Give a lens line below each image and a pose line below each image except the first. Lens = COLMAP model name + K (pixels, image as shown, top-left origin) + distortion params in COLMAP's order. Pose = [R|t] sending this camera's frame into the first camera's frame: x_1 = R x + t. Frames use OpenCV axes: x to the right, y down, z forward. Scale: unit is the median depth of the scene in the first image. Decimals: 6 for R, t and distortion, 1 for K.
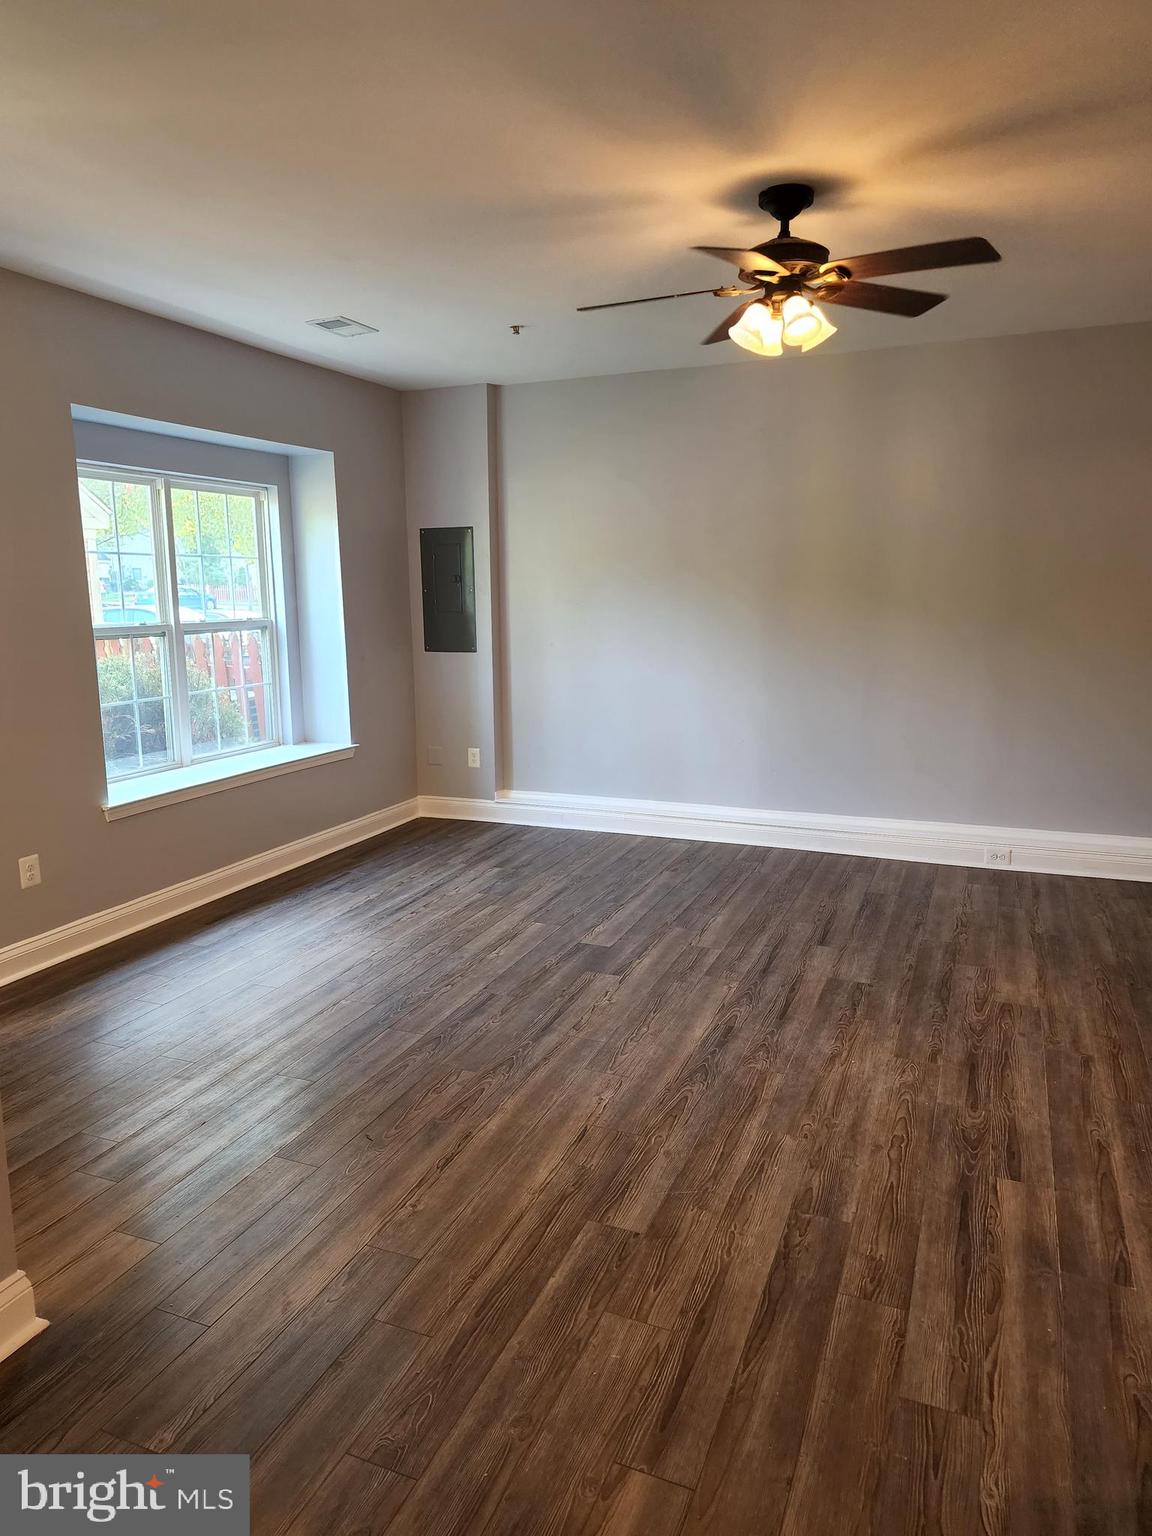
lens RADIAL K [[1029.8, 0, 567.6], [0, 1029.8, 755.6], [0, 0, 1]] dist [0.076035, -0.064305]
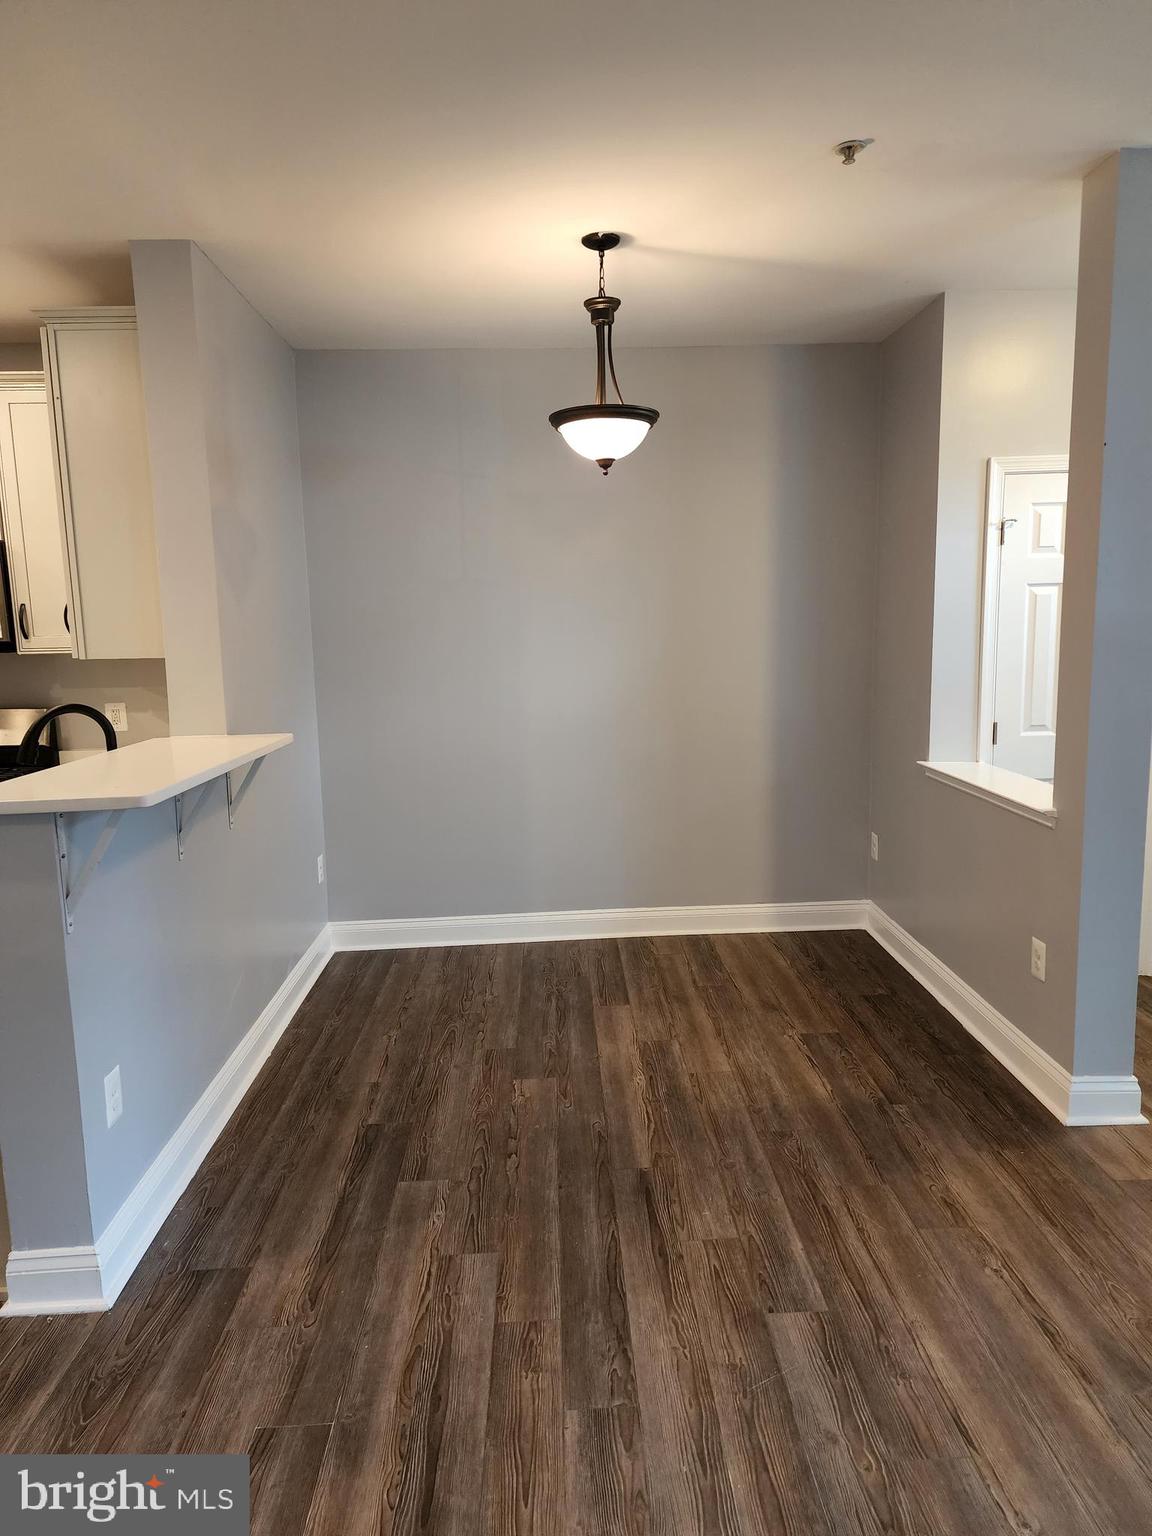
lens RADIAL K [[1029.8, 0, 590.7], [0, 1029.8, 773.6], [0, 0, 1]] dist [0.076035, -0.064305]
pose [[-0.904578, 0.094257, -0.415757, 0.466816], [-0.038075, 0.953491, 0.299008, -0.229924], [0.424604, 0.286306, -0.858918, 1.339891]]
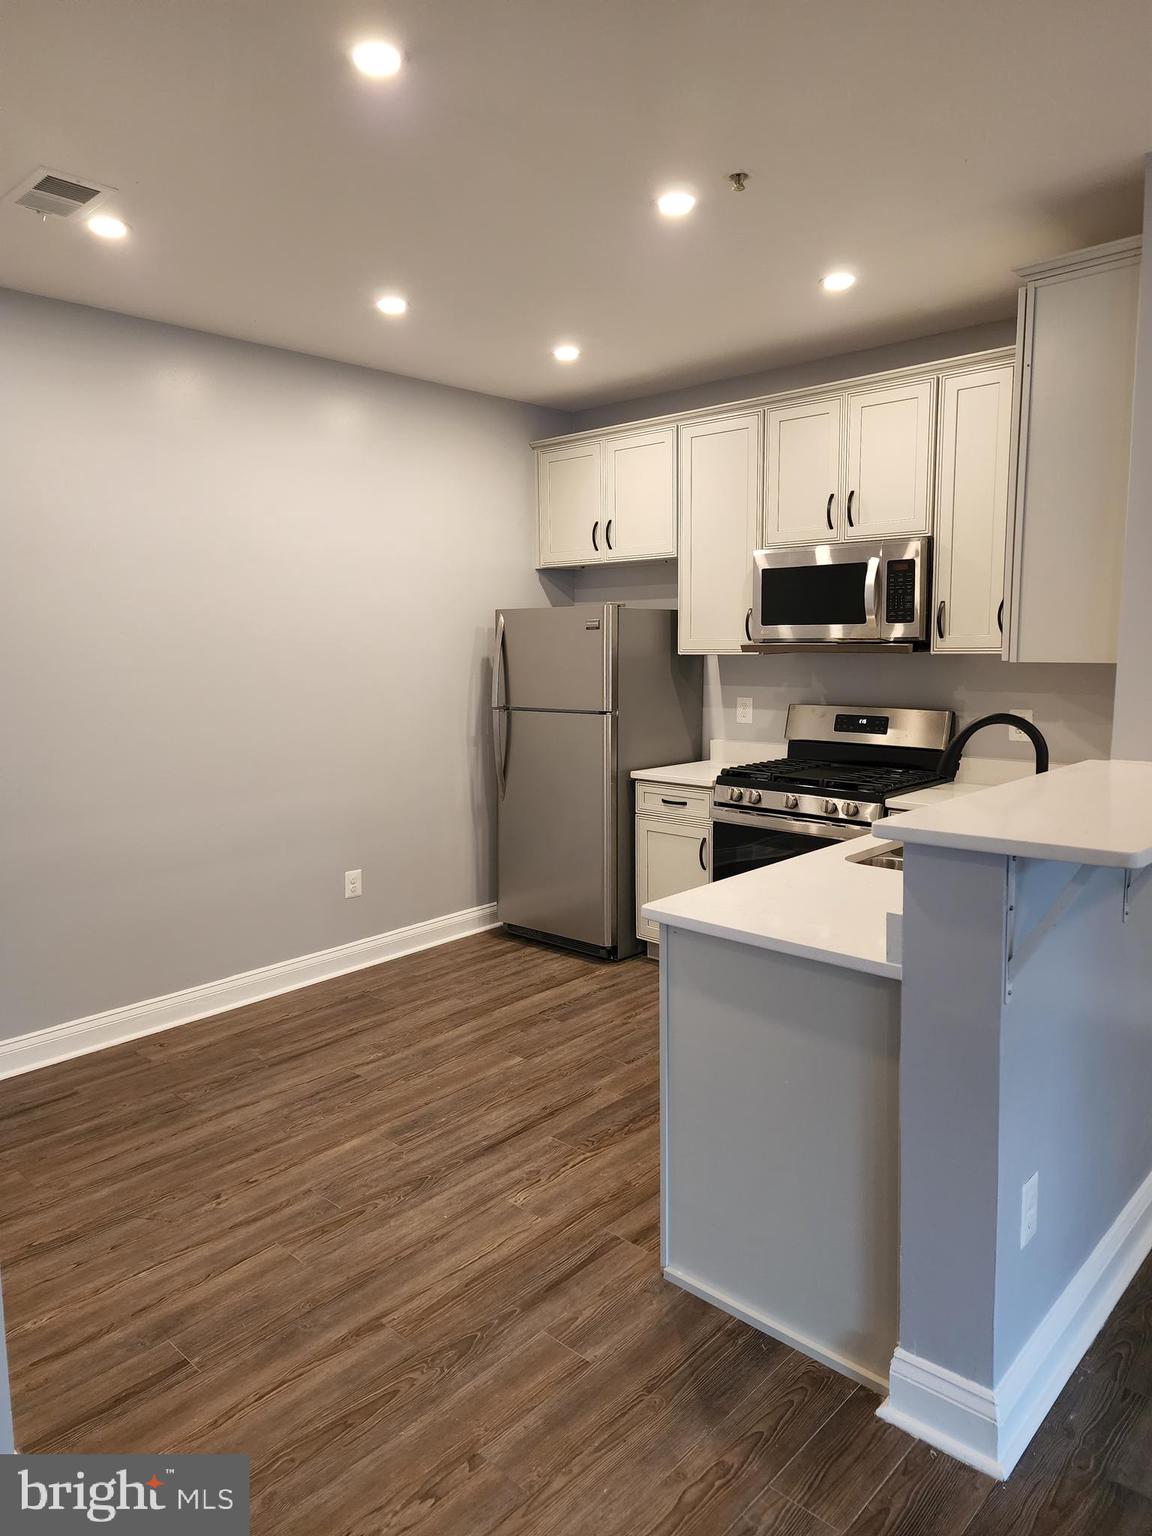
lens RADIAL K [[1029.8, 0, 564.1], [0, 1029.8, 760.6], [0, 0, 1]] dist [0.076035, -0.064305]
pose [[-0.937524, -0.016374, 0.347536, 0.540390], [0.083438, 0.959161, 0.270274, -0.201200], [-0.337768, 0.282386, -0.897870, 1.151035]]
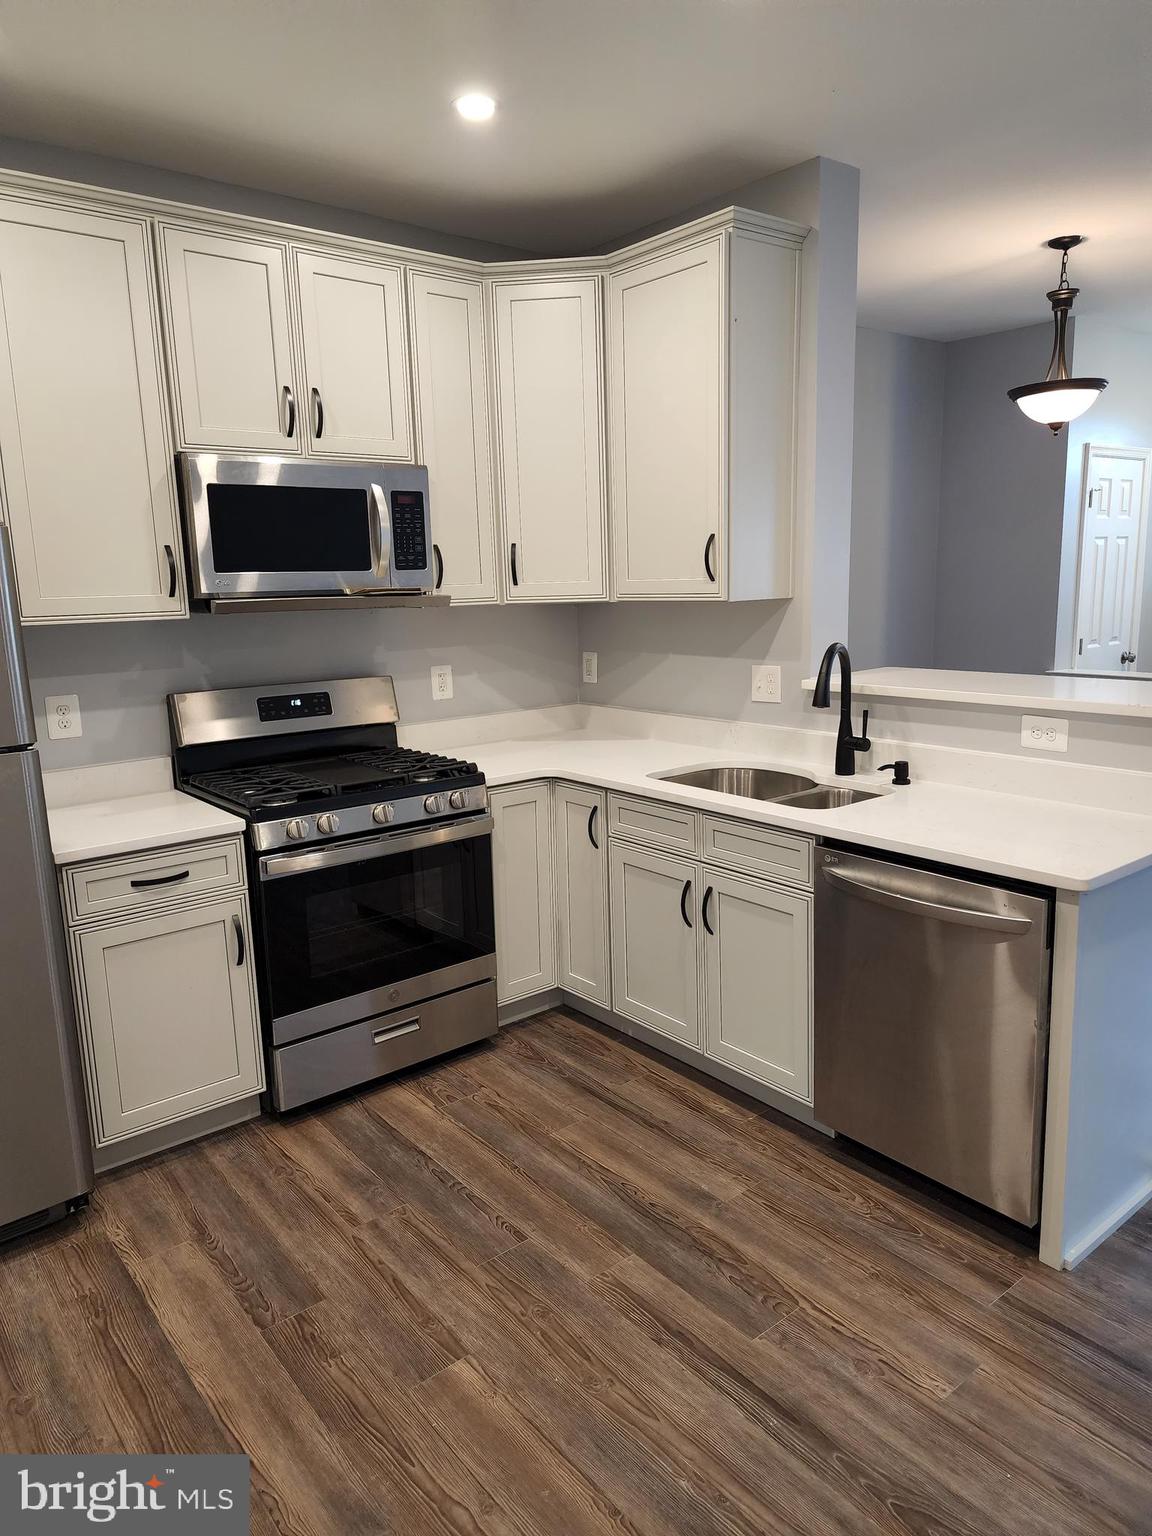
lens RADIAL K [[1029.8, 0, 603.0], [0, 1029.8, 761.0], [0, 0, 1]] dist [0.076035, -0.064305]
pose [[-0.457423, 0.186936, -0.869378, 1.517665], [-0.112892, 0.957537, 0.265290, -0.090518], [0.882054, 0.219496, -0.416896, 0.416003]]
